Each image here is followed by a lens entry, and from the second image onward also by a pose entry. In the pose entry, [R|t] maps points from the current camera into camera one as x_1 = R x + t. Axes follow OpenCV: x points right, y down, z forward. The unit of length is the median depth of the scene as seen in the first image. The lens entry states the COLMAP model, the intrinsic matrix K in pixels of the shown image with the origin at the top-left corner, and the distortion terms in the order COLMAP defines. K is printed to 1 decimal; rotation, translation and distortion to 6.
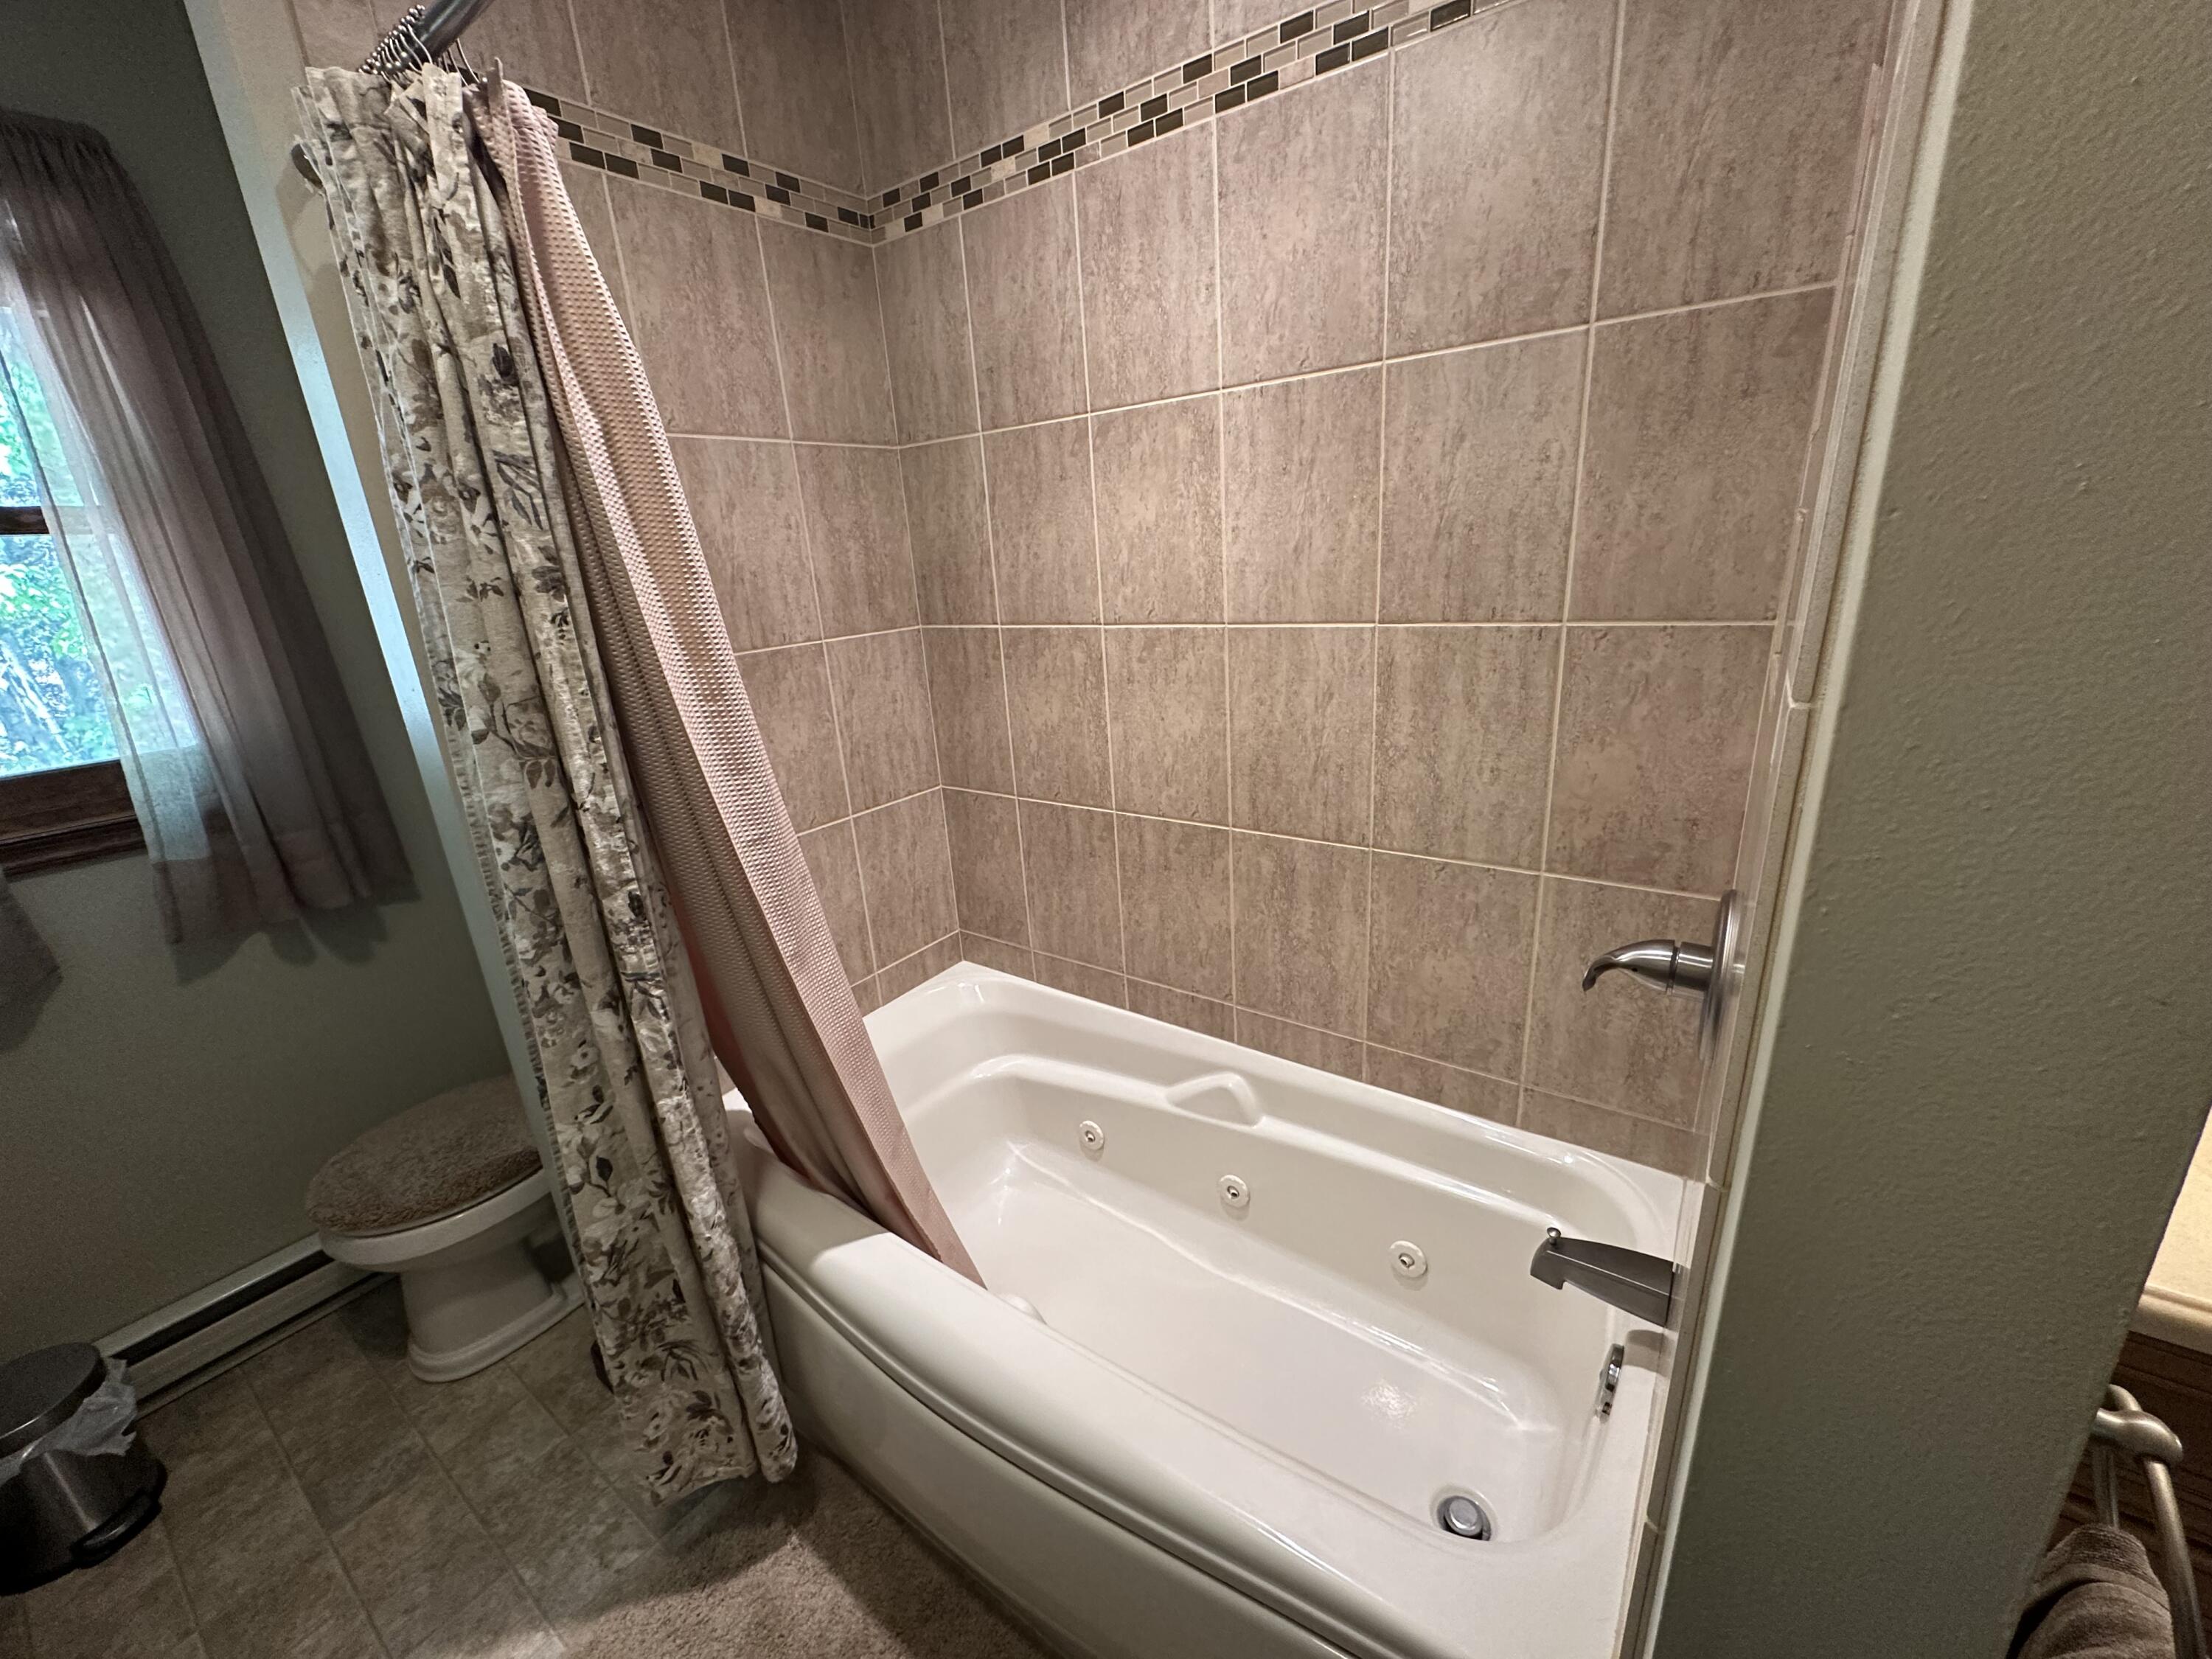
lens RADIAL K [[883.9, 0, 1112.4], [0, 883.9, 826.2], [0, 0, 1]] dist [-0.002195, 0.000617]
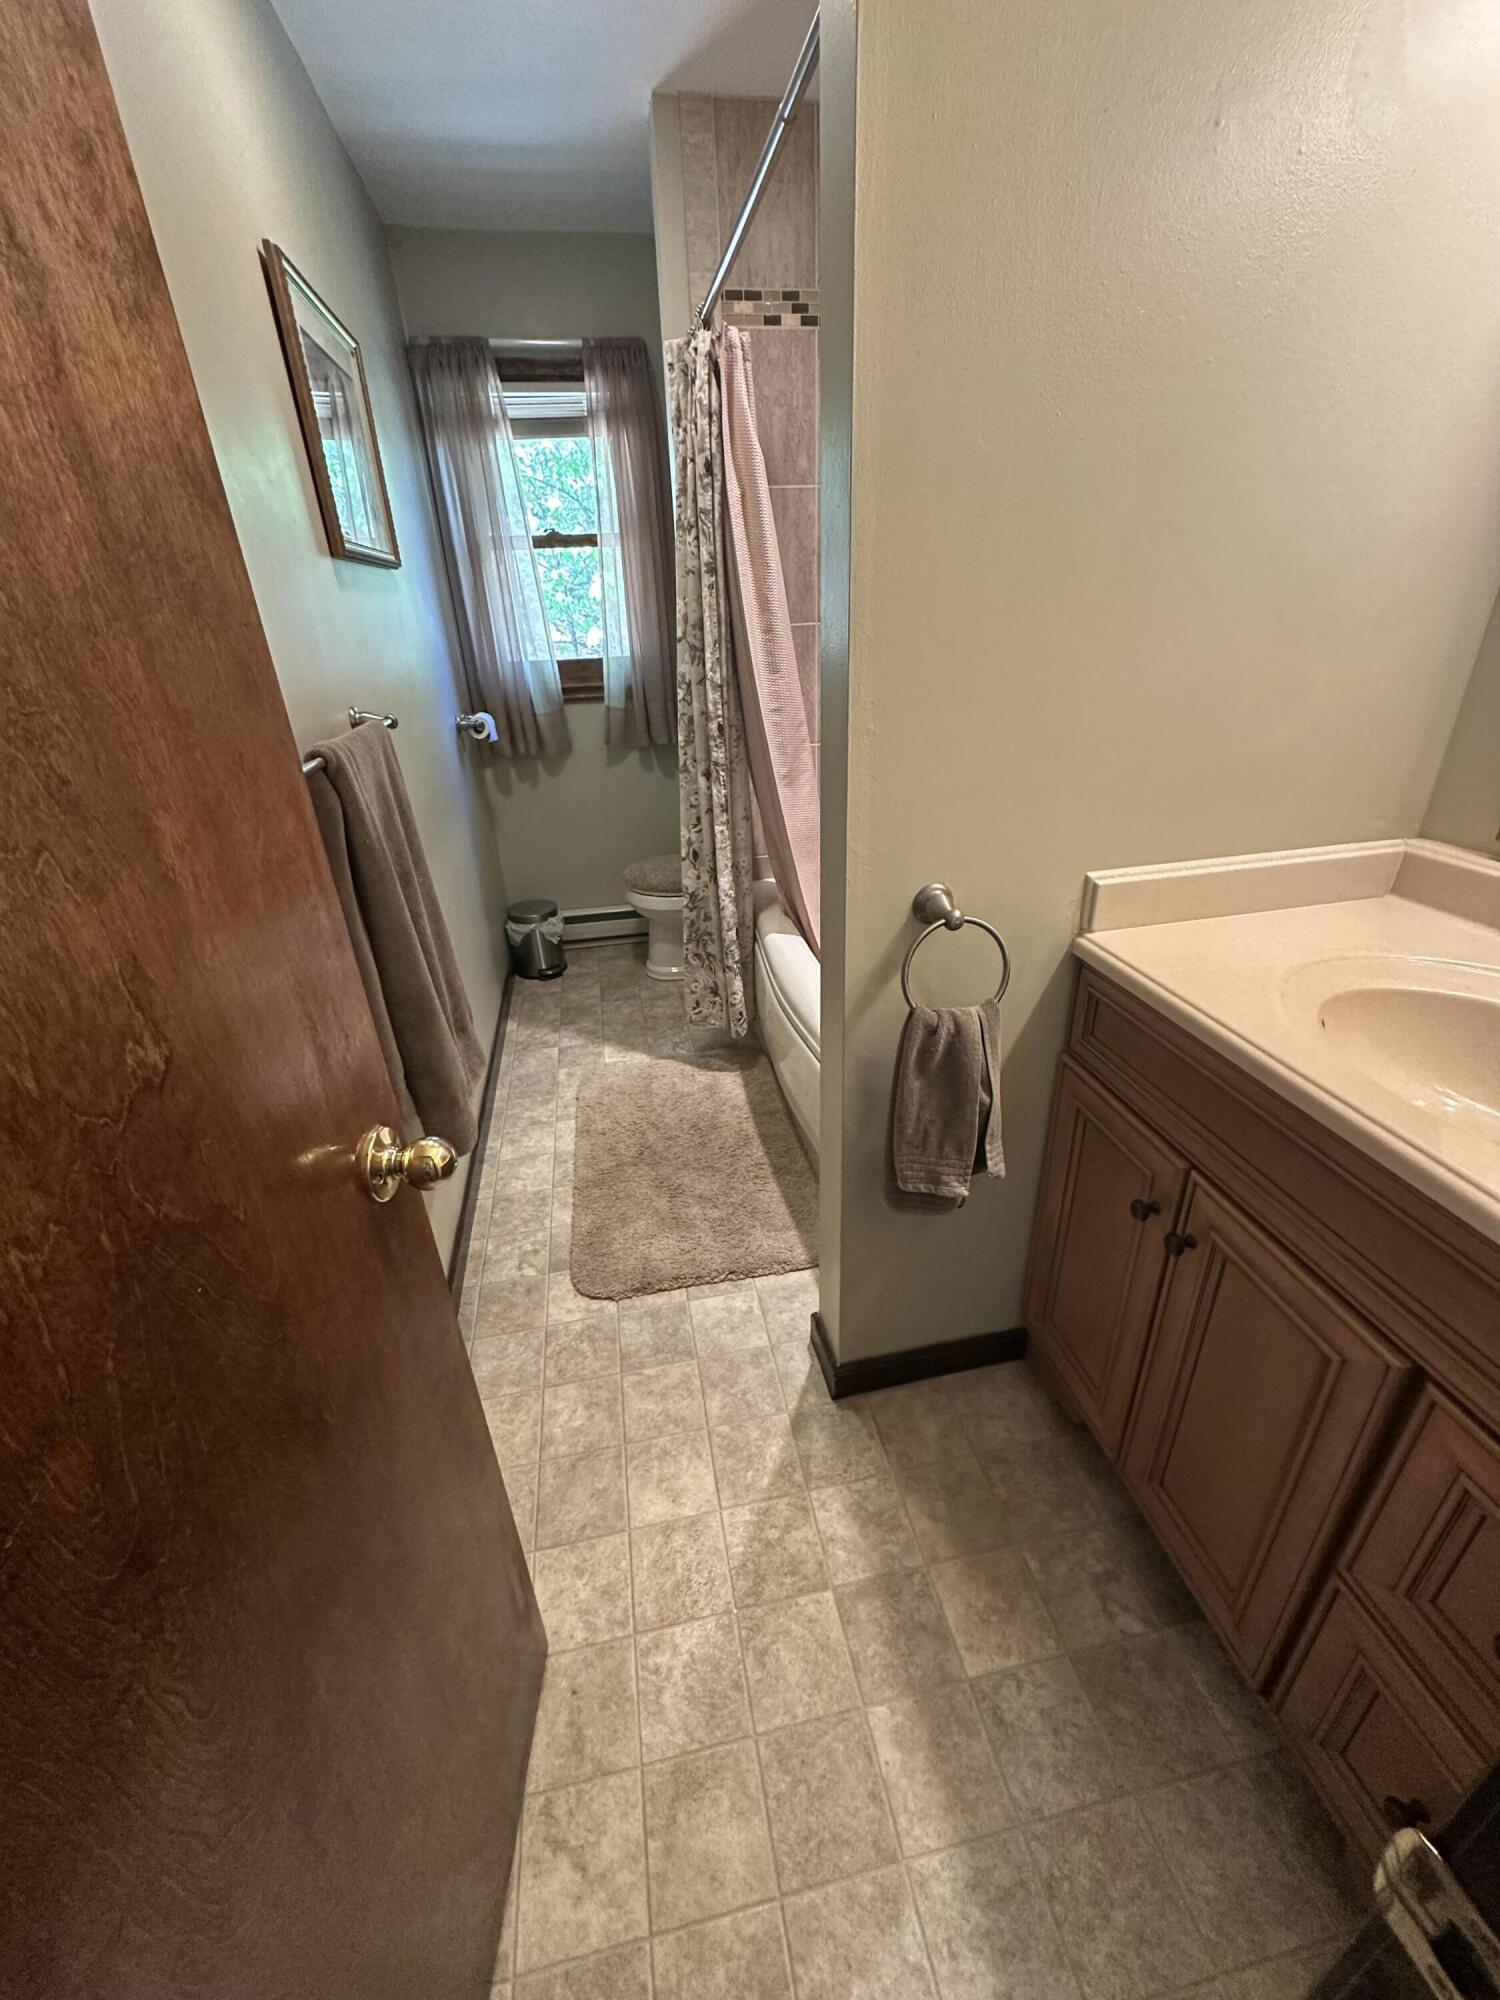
lens RADIAL K [[799.2, 0, 752.4], [0, 799.2, 996.1], [0, 0, 1]] dist [-0.002195, 0.000617]
pose [[0.732013, 0.335149, -0.593155, 0.882685], [-0.215532, 0.939838, 0.265047, 0.161719], [0.646300, -0.066174, 0.760209, -0.484972]]
